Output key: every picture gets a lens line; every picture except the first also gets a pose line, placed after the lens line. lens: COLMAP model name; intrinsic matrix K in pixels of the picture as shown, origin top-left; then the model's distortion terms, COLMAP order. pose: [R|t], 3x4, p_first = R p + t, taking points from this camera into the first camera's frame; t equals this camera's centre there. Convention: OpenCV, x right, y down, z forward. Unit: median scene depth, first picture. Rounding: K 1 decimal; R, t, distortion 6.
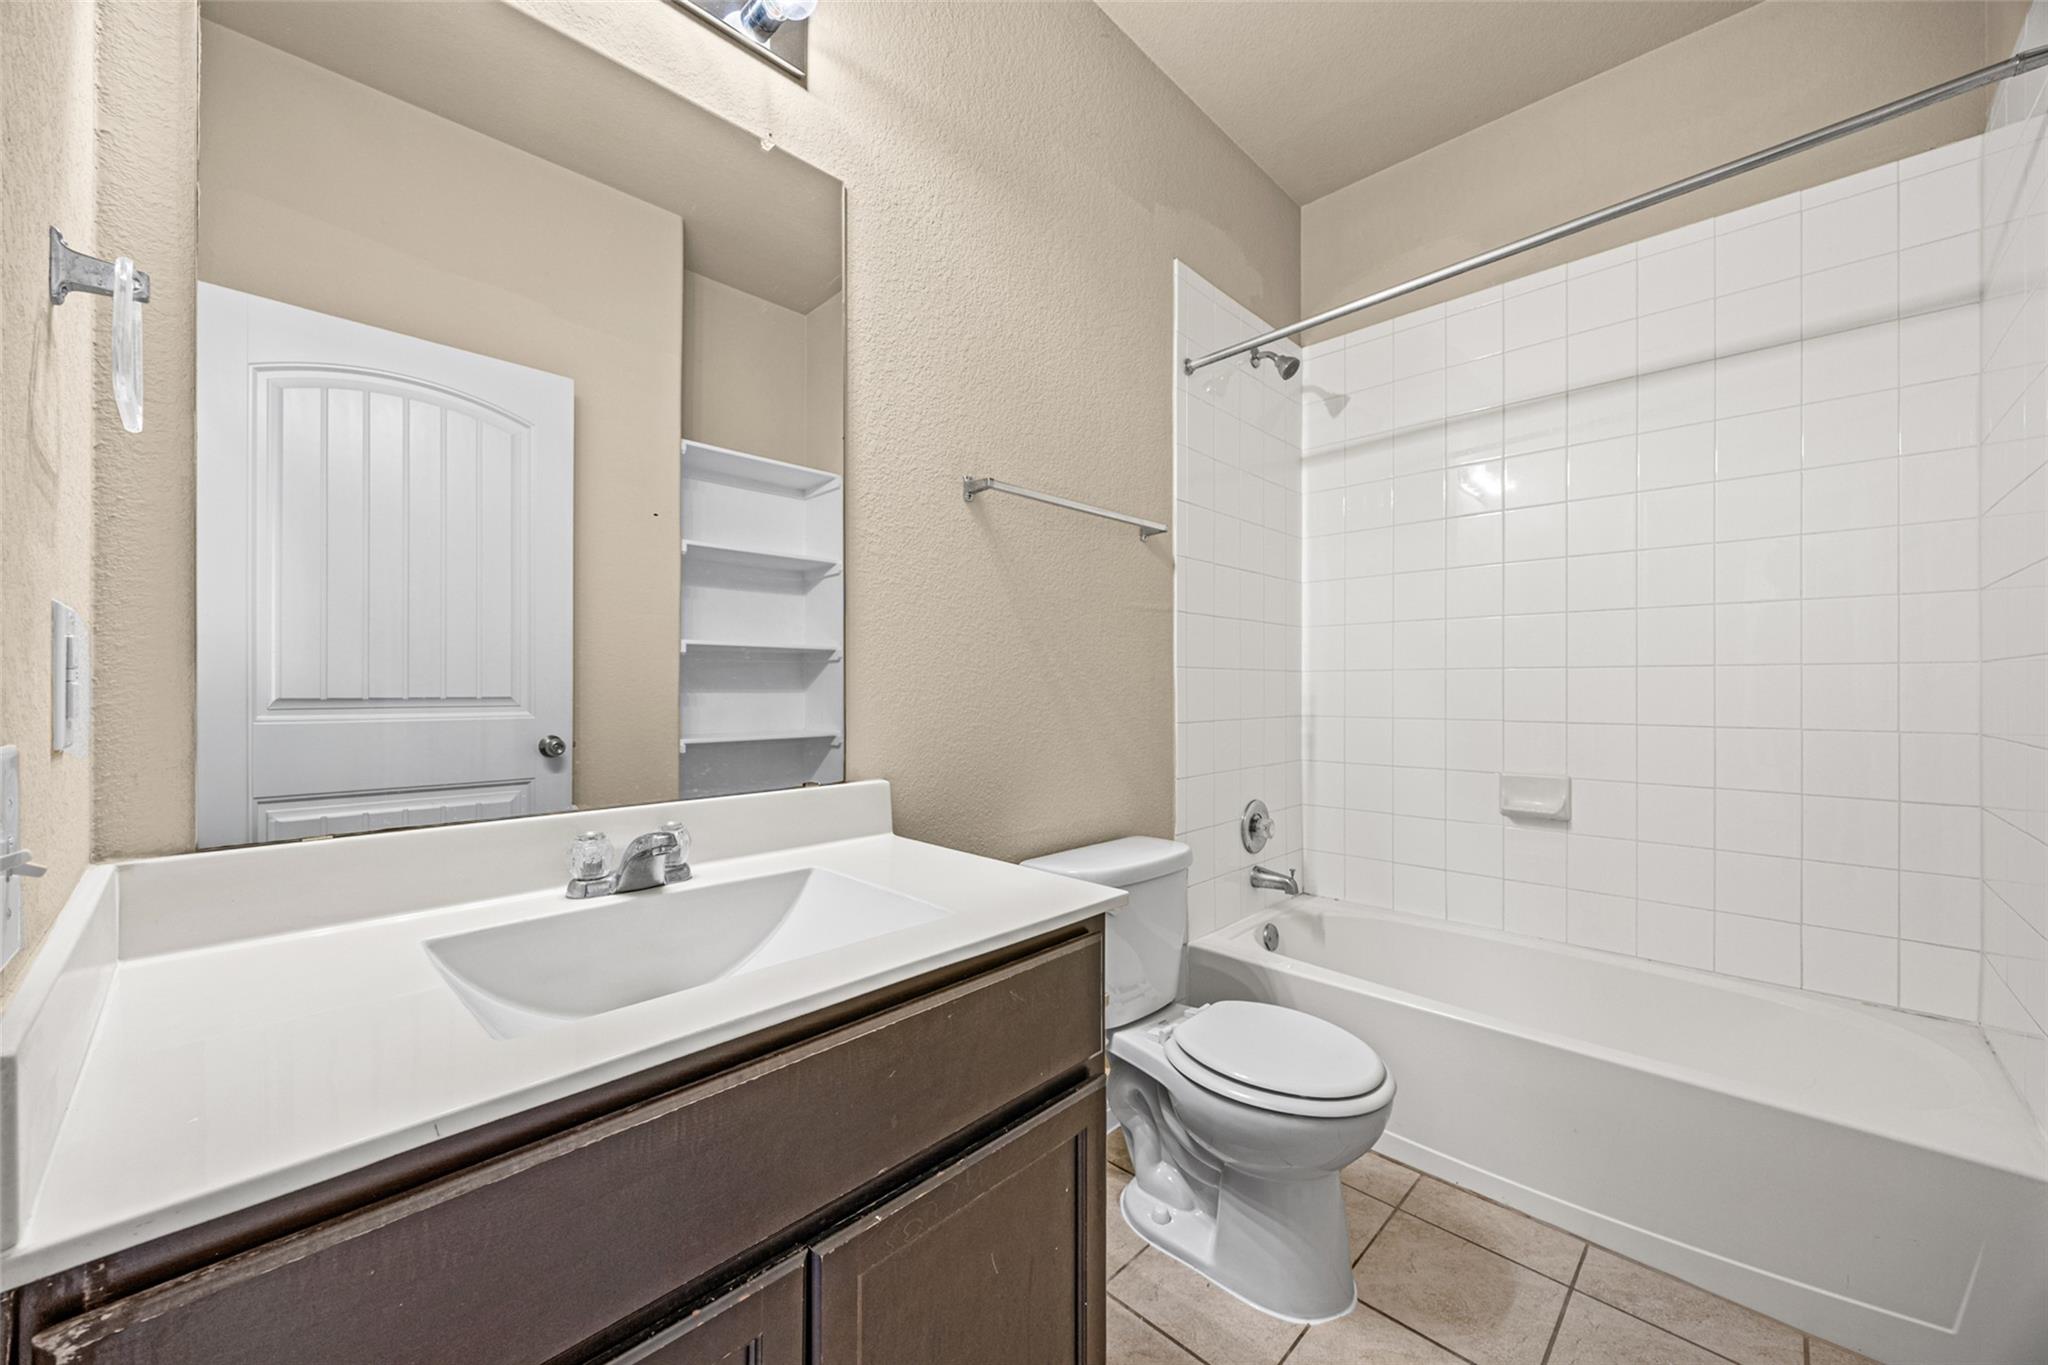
lens RADIAL K [[781.6, 0, 1029.4], [0, 781.6, 683.2], [0, 0, 1]] dist [-0.004949, -0.000074]
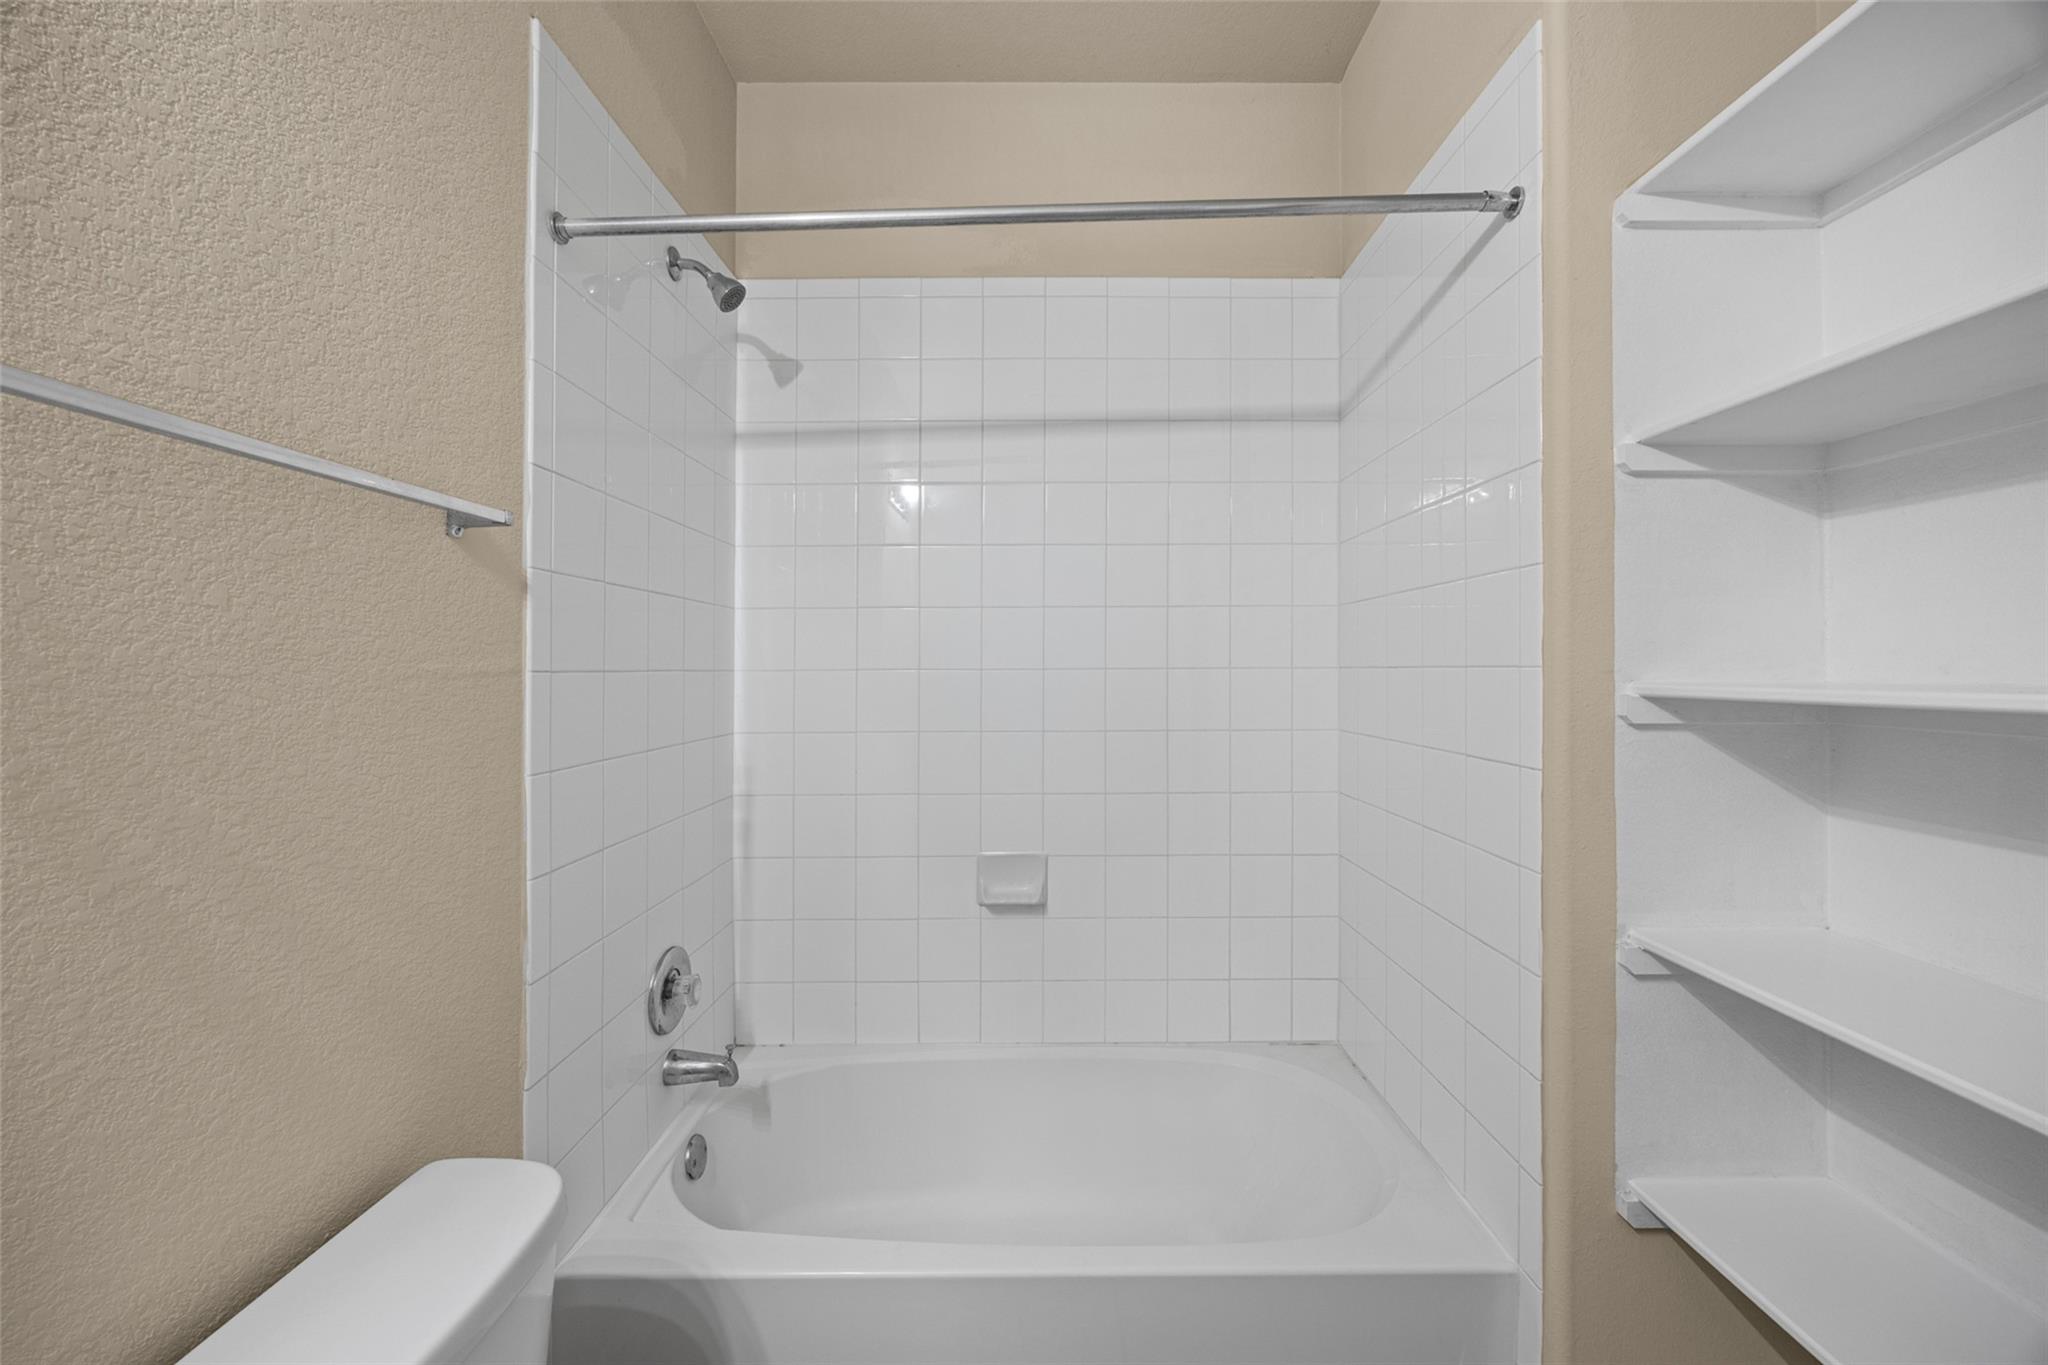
lens RADIAL K [[781.6, 0, 1032.8], [0, 781.6, 663.6], [0, 0, 1]] dist [-0.004949, -0.000074]
pose [[0.722587, 0.006143, 0.691252, 0.059466], [-0.003136, 0.999979, -0.005609, -0.083470], [-0.691273, 0.001885, 0.722592, 0.330536]]
